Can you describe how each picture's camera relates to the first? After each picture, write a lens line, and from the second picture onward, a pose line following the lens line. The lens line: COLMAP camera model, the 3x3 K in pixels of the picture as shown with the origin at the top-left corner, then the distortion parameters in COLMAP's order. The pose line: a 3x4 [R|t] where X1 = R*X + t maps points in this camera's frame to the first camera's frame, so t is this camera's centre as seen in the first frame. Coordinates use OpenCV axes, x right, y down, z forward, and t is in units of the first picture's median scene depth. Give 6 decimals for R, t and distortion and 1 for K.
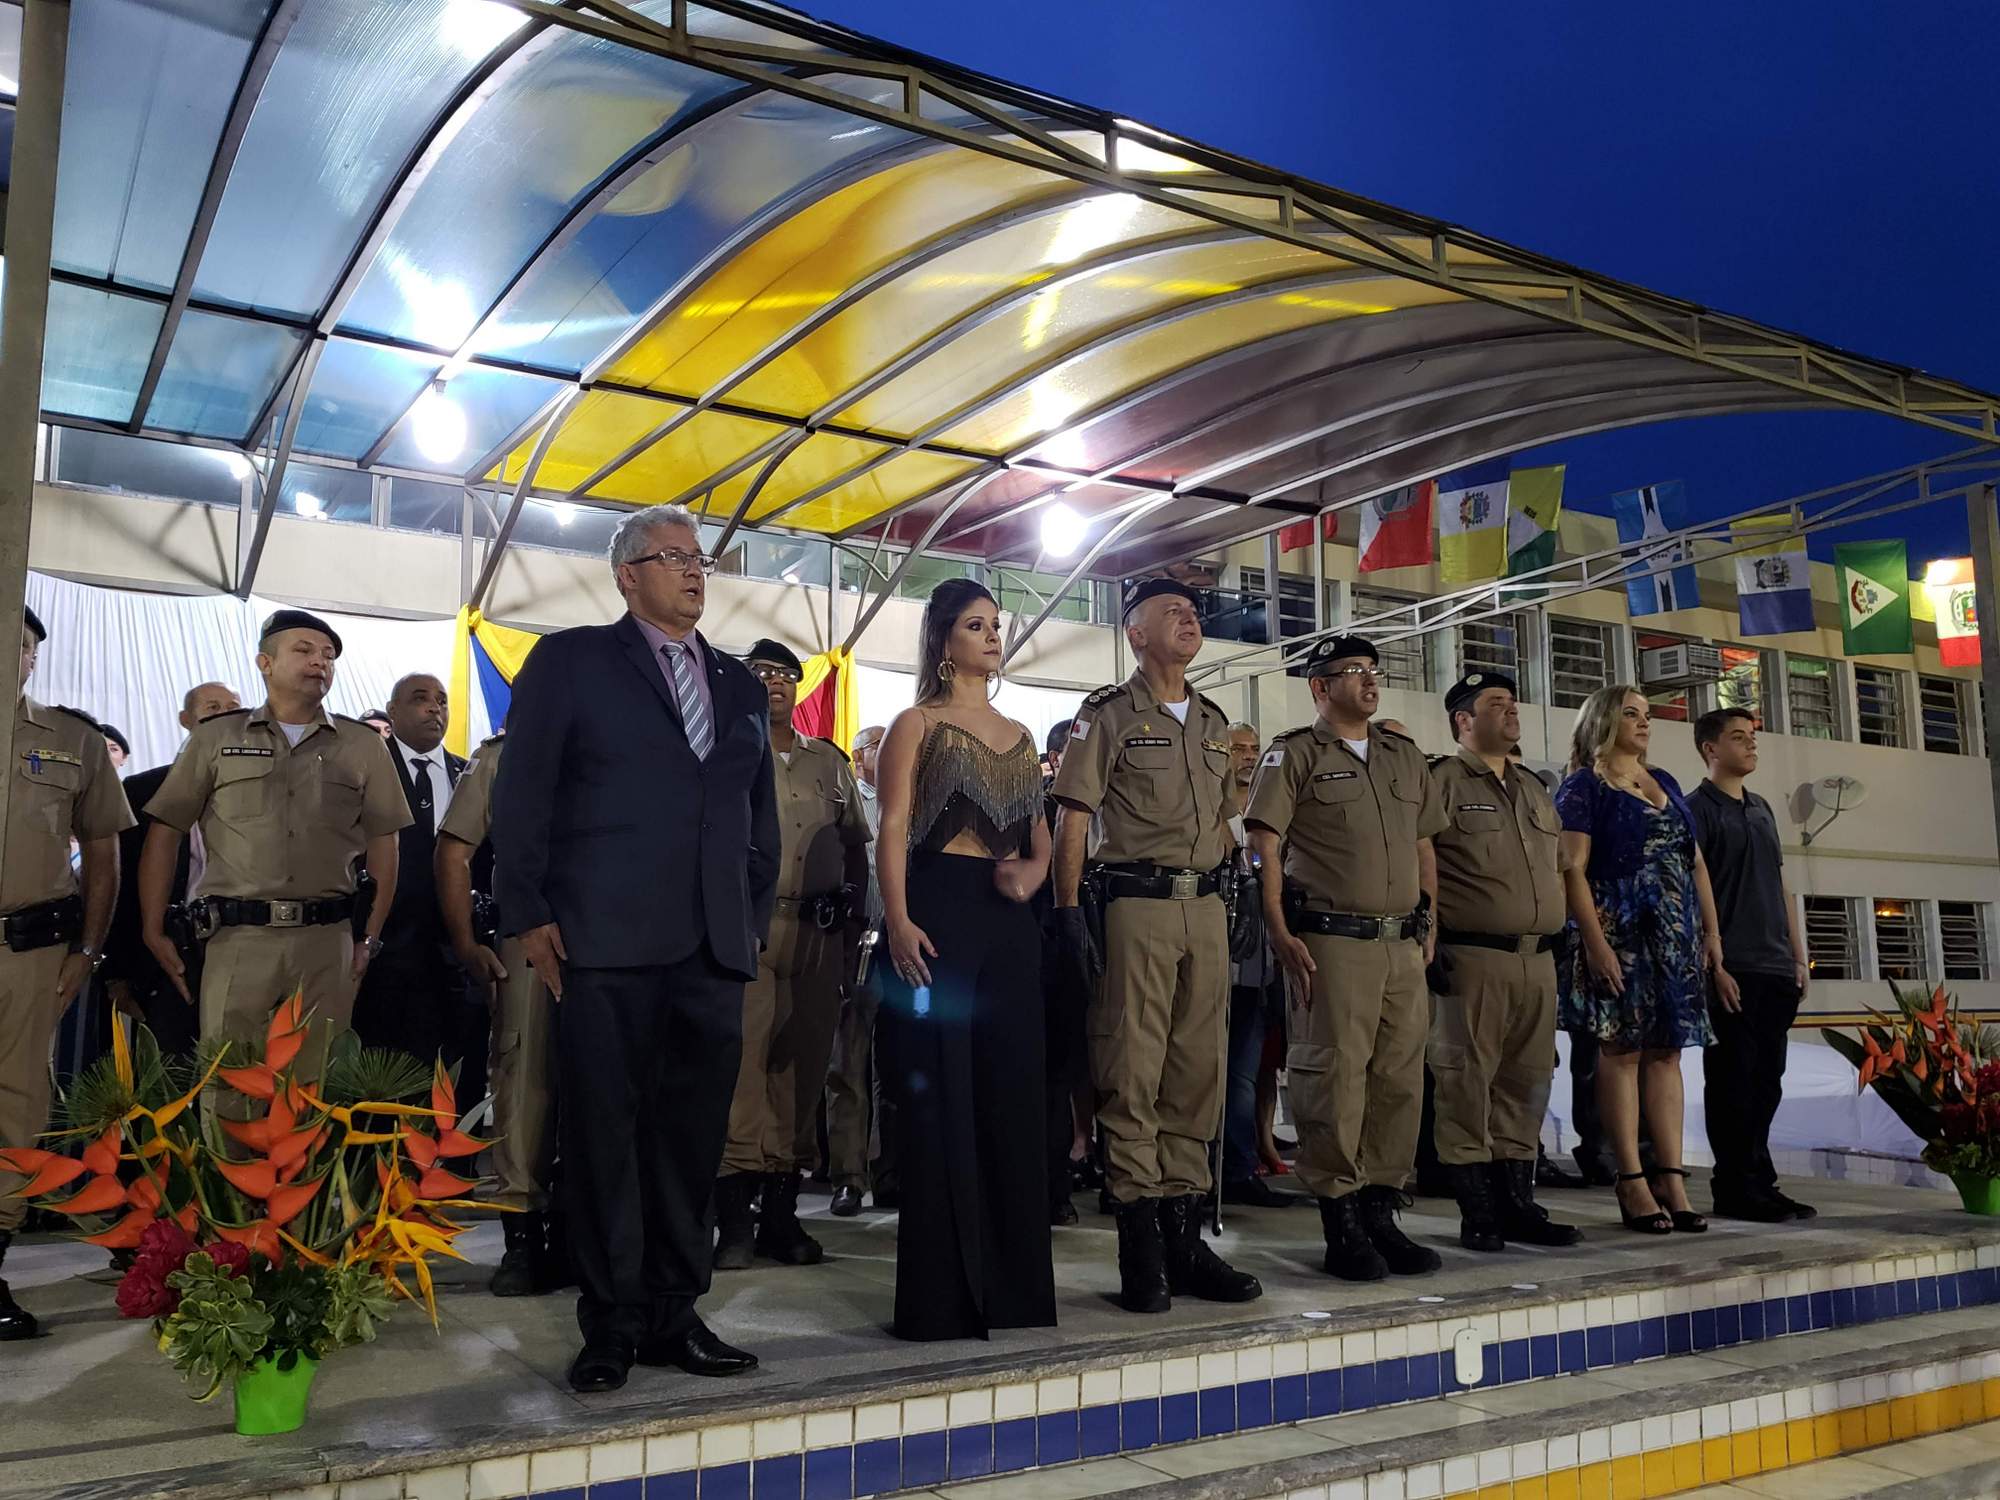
lens RADIAL K [[1743.4, 0, 1000.0], [0, 1743.4, 750.0], [0, 0, 1]] dist [-0.006875, -0.013699]
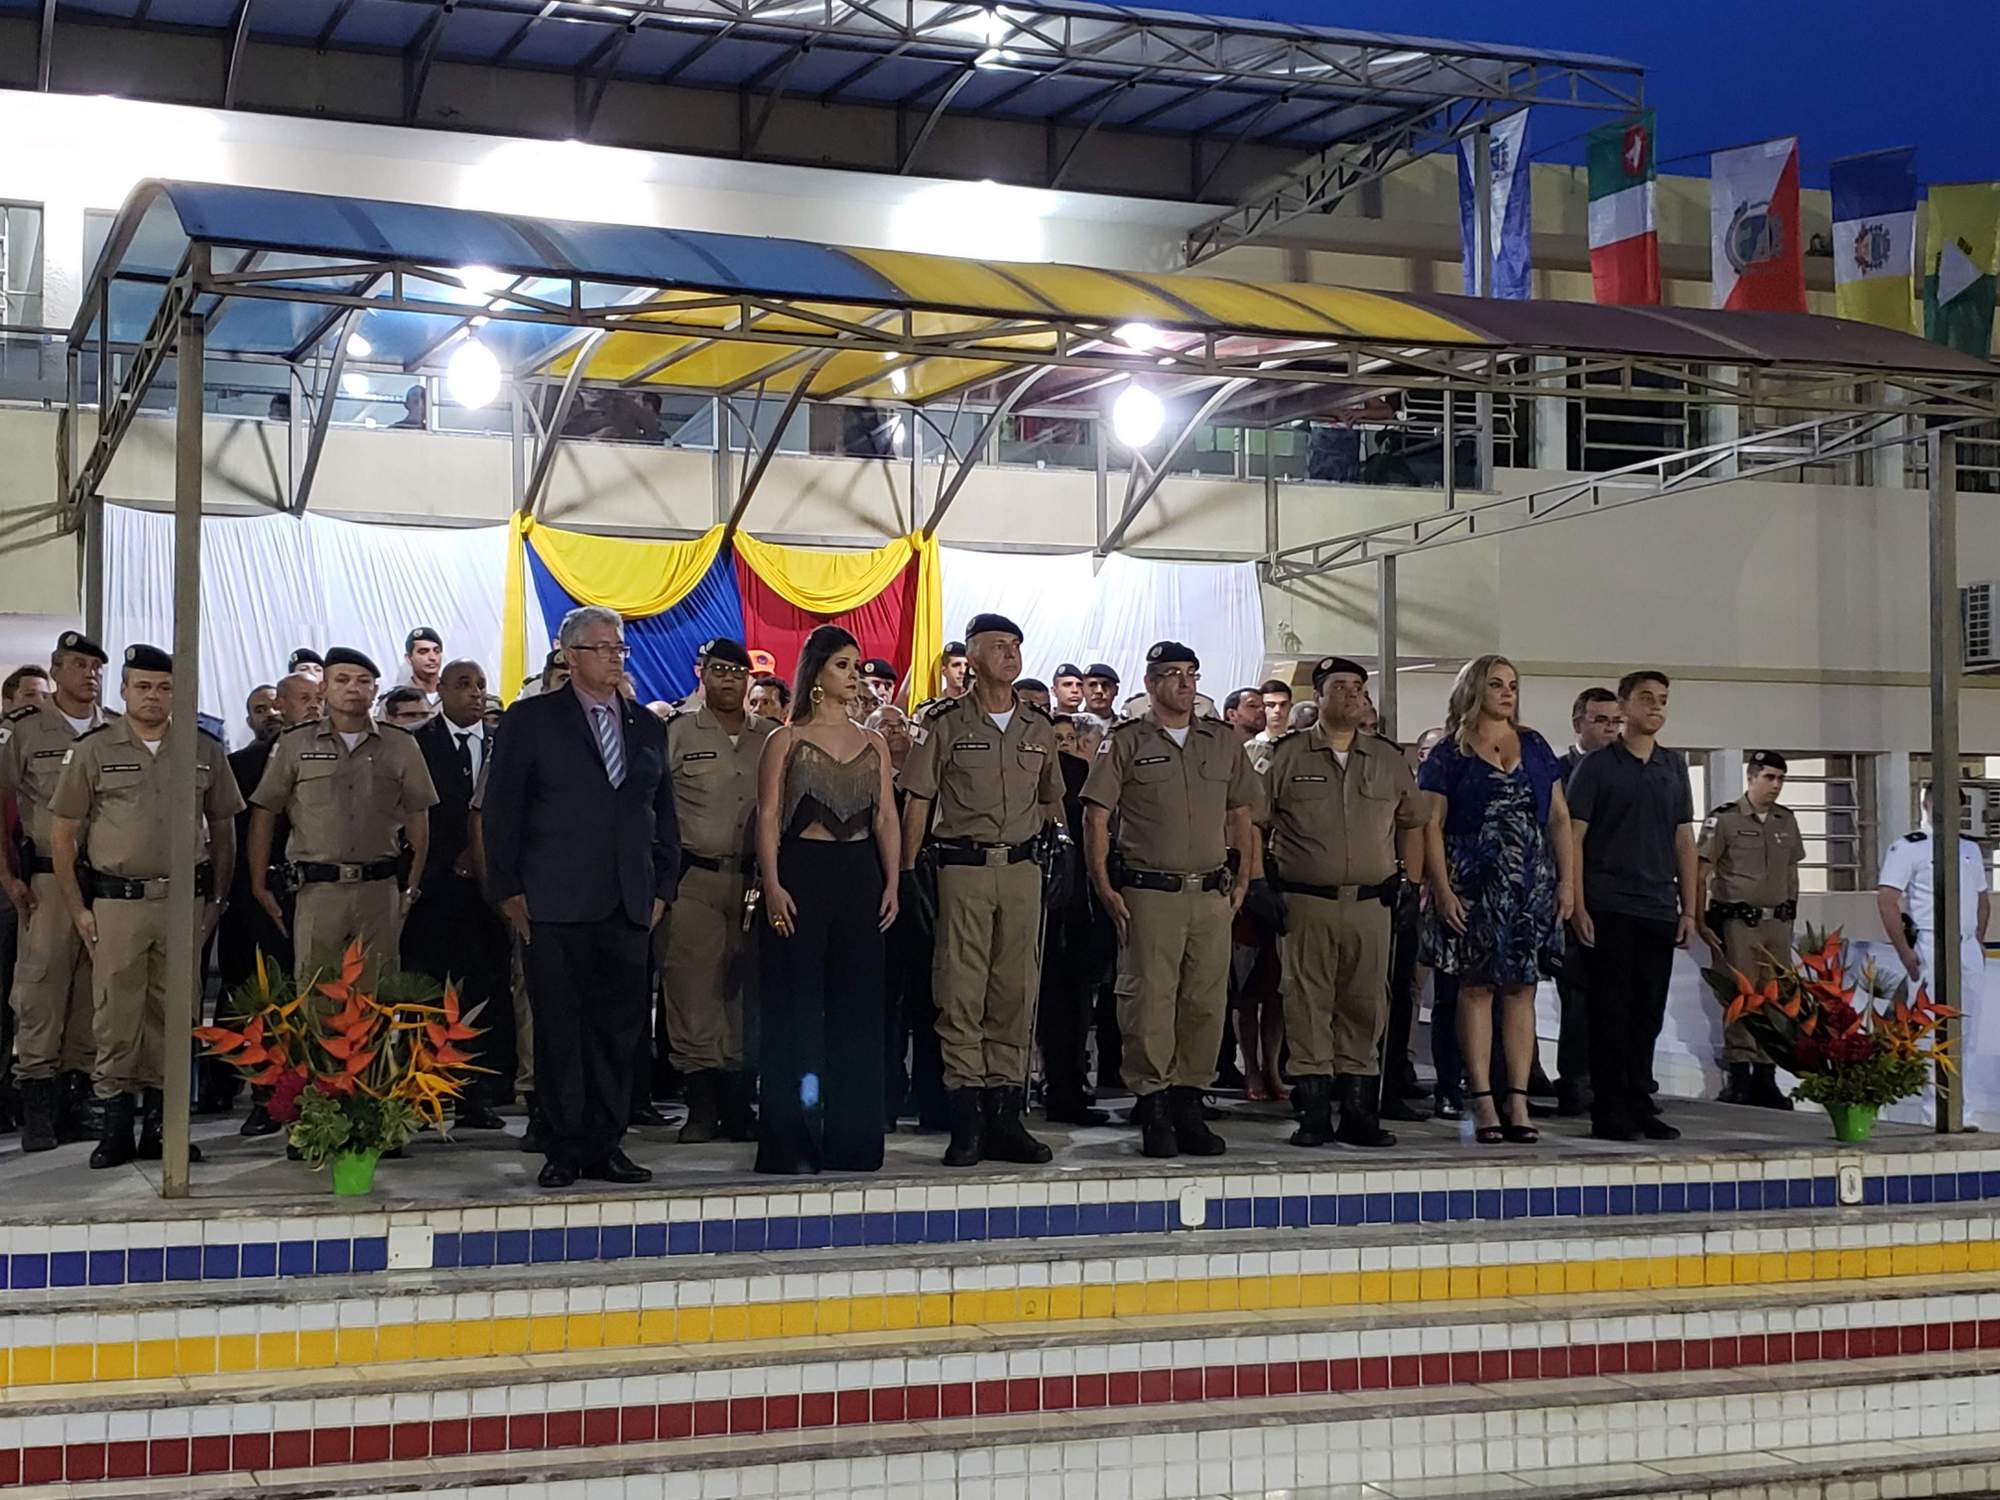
lens RADIAL K [[3249.7, 0, 1008.7], [0, 3249.7, 822.1], [0, 0, 1]] dist [0.140572, -0.077663]
pose [[0.981543, 0.005590, -0.191159, 0.587829], [0.018810, 0.991904, 0.125591, -0.257554], [0.190314, -0.126869, 0.973491, -1.397224]]
